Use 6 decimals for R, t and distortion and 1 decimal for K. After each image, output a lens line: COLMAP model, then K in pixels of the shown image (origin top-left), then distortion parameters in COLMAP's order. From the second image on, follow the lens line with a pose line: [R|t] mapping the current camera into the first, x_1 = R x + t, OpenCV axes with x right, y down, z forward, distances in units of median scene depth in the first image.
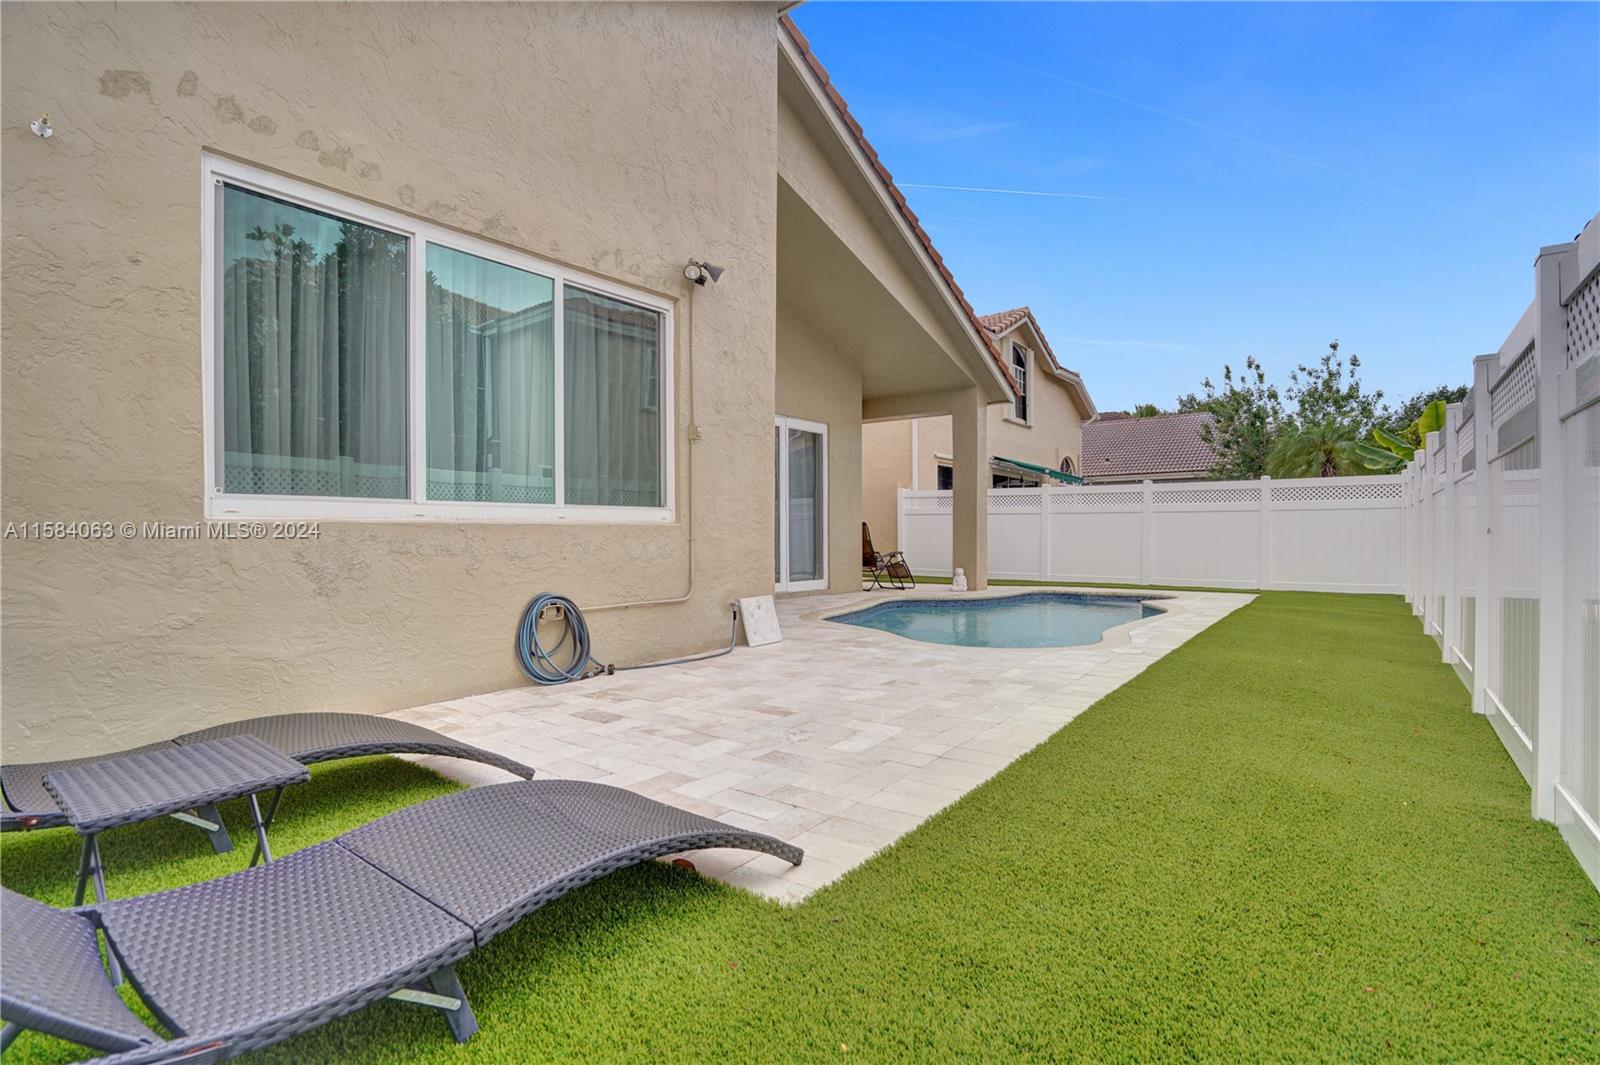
lens RADIAL K [[766.4, 0, 797.4], [0, 766.4, 529.7], [0, 0, 1]] dist [-0.025699, 0.004221]
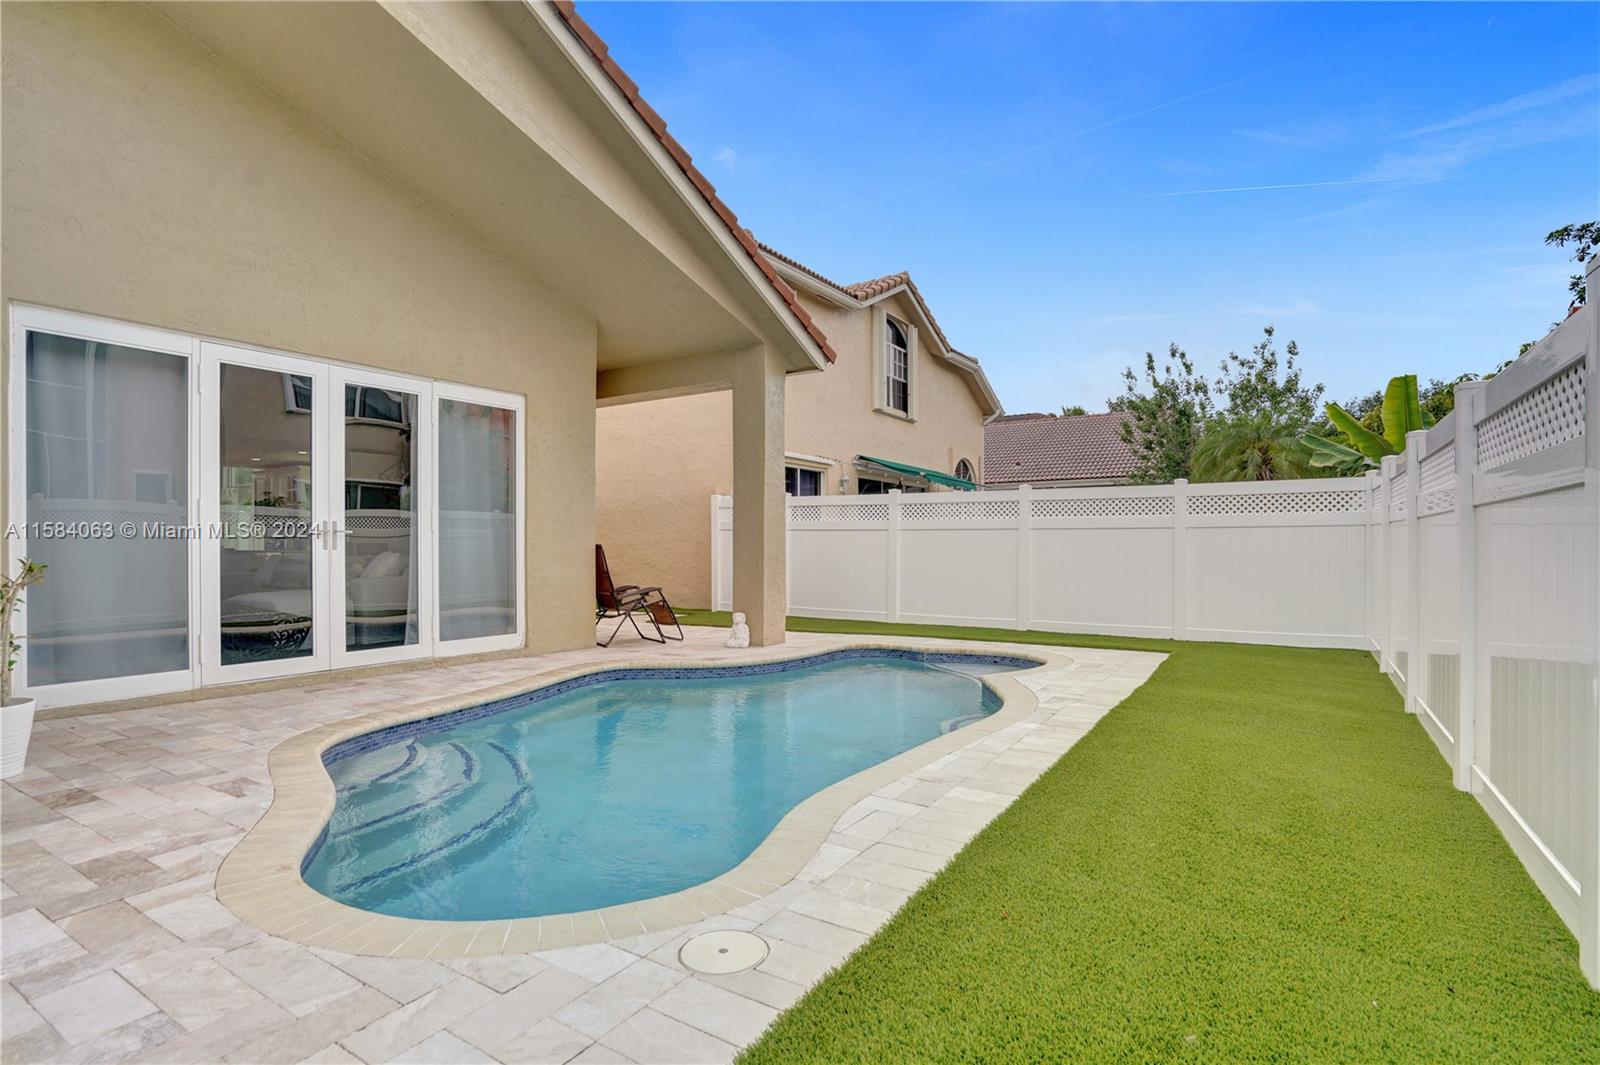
lens RADIAL K [[766.4, 0, 800.5], [0, 766.4, 536.2], [0, 0, 1]] dist [-0.025699, 0.004221]
pose [[0.997828, 0.001038, 0.065860, 0.123137], [-0.000968, 0.999999, -0.001096, -0.009192], [-0.065861, 0.001030, 0.997828, 0.178509]]
